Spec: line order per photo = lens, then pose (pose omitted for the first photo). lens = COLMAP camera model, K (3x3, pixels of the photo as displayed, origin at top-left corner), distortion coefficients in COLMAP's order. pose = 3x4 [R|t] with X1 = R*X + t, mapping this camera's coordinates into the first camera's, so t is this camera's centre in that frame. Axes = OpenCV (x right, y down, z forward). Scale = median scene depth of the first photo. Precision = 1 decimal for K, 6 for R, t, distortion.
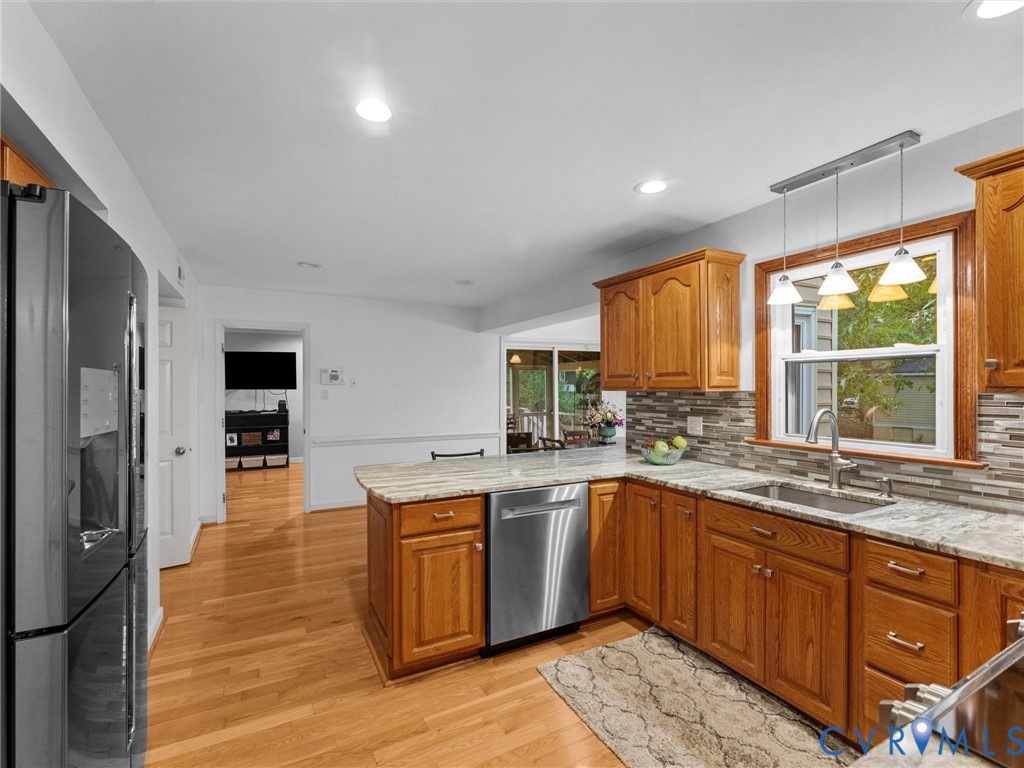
lens RADIAL K [[472.3, 0, 506.0], [0, 472.3, 389.4], [0, 0, 1]] dist [-0.001021, -0.000024]
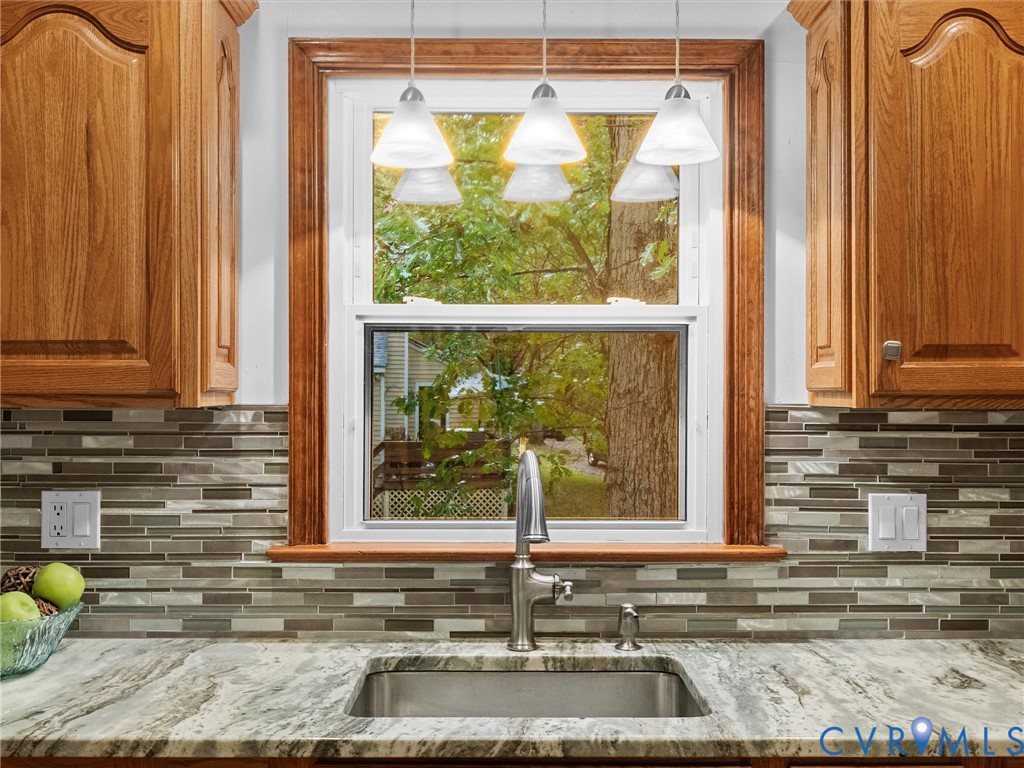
lens RADIAL K [[1154.9, 0, 512.0], [0, 1154.9, 384.0], [0, 0, 1]] dist [0.000171, -0.012370]
pose [[0.458186, 0.012113, 0.888774, -0.152049], [-0.000341, 0.999909, -0.013451, -0.000694], [-0.888856, 0.005860, 0.458148, 0.486944]]
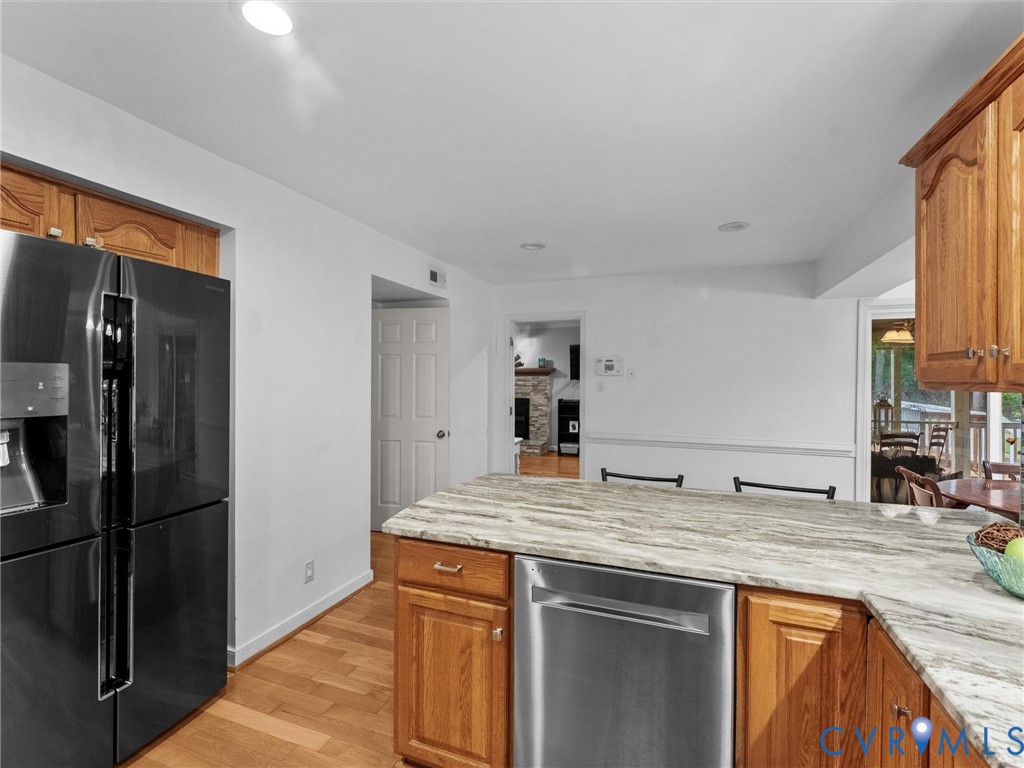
lens RADIAL K [[473.3, 0, 507.7], [0, 473.3, 380.3], [0, 0, 1]] dist [-0.000725, -0.000811]
pose [[0.662976, 0.007956, -0.748599, 0.371949], [-0.008198, 0.999961, 0.003367, -0.005062], [0.748596, 0.003904, 0.663015, 0.527325]]
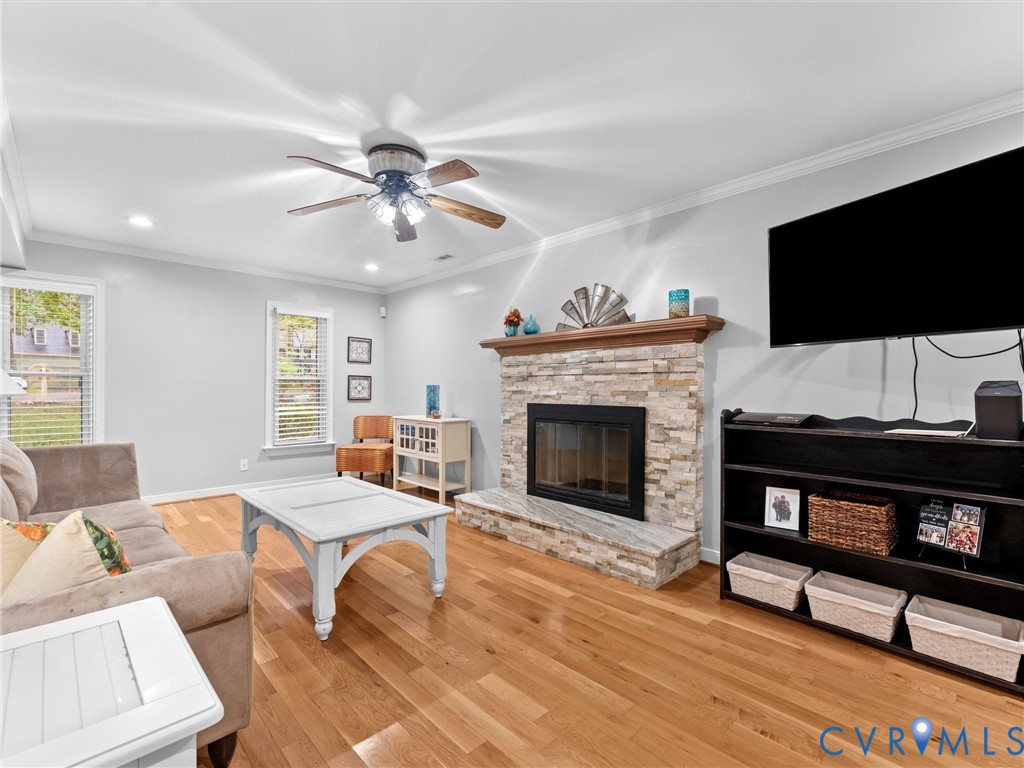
lens RADIAL K [[462.1, 0, 506.2], [0, 462.1, 388.7], [0, 0, 1]] dist [-0.000779, -0.000519]
pose [[0.270978, 0.004663, -0.962574, -1.023552], [-0.009237, 0.999955, 0.002244, 0.088095], [0.962541, 0.008283, 0.271009, 2.241611]]
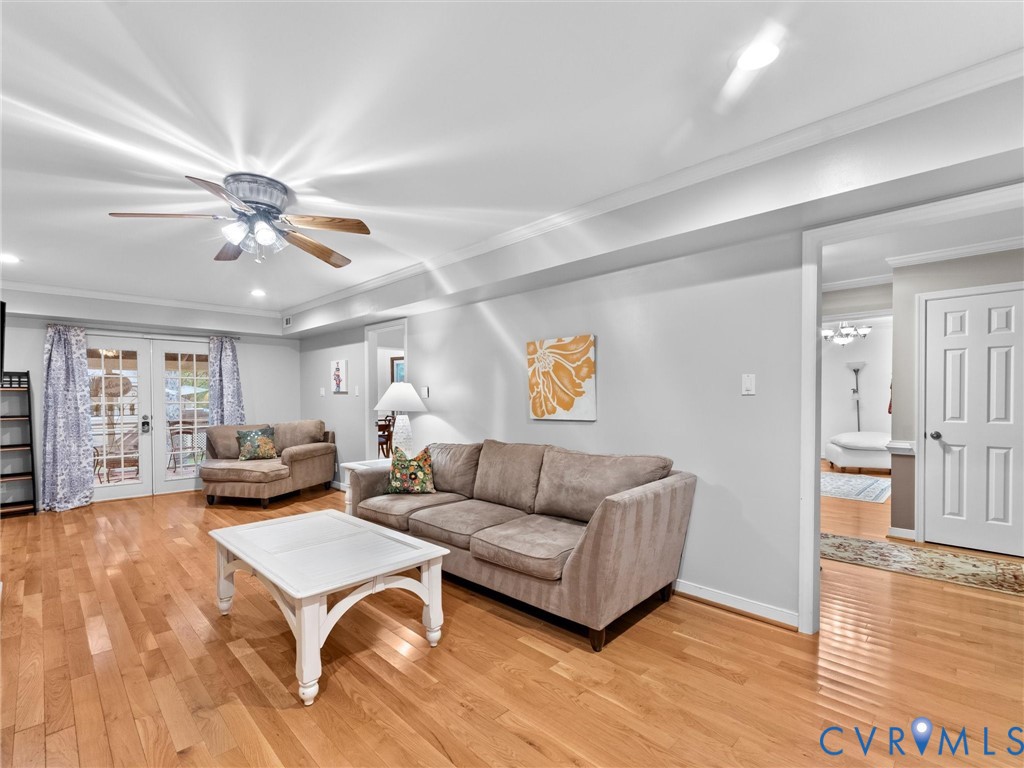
lens RADIAL K [[479.0, 0, 501.1], [0, 479.0, 404.8], [0, 0, 1]] dist [0.000814, -0.000077]
pose [[-0.280958, -0.013938, 0.959619, -3.159941], [0.009129, 0.999810, 0.017195, 0.051318], [-0.959677, 0.013591, -0.280777, 2.076801]]
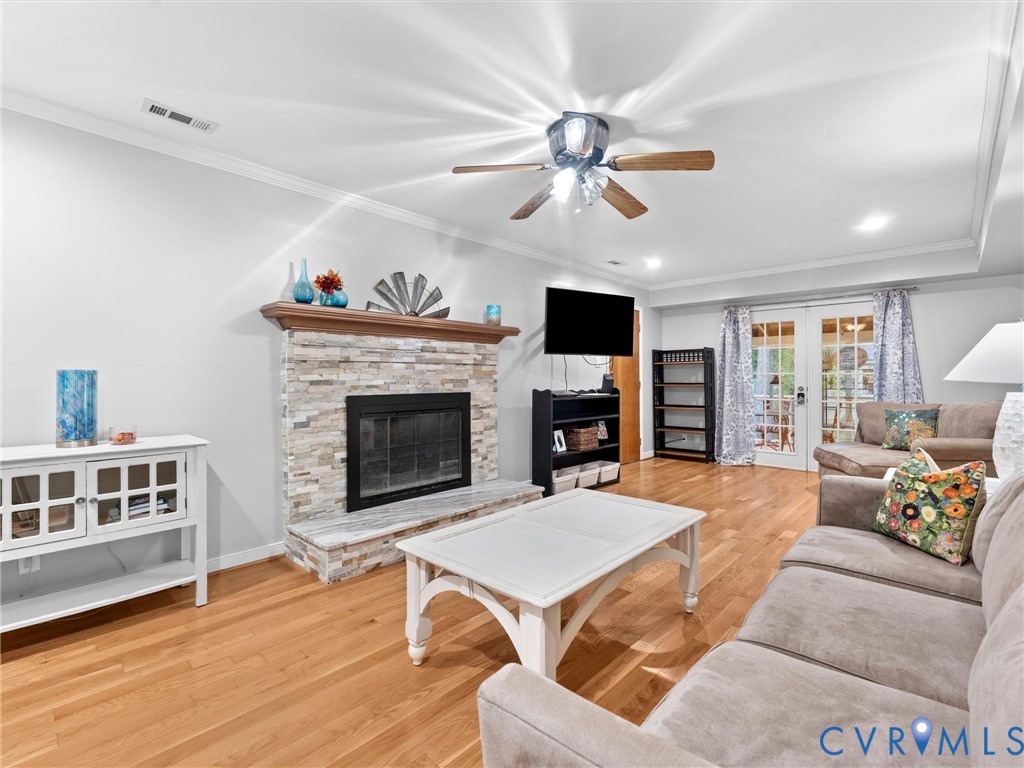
lens RADIAL K [[469.8, 0, 510.6], [0, 469.8, 379.3], [0, 0, 1]] dist [0.000173, 0.000055]
pose [[0.947429, 0.001258, 0.319965, -2.462199], [-0.000678, 0.999998, -0.001924, 0.096891], [-0.319966, 0.001606, 0.947428, 1.440038]]
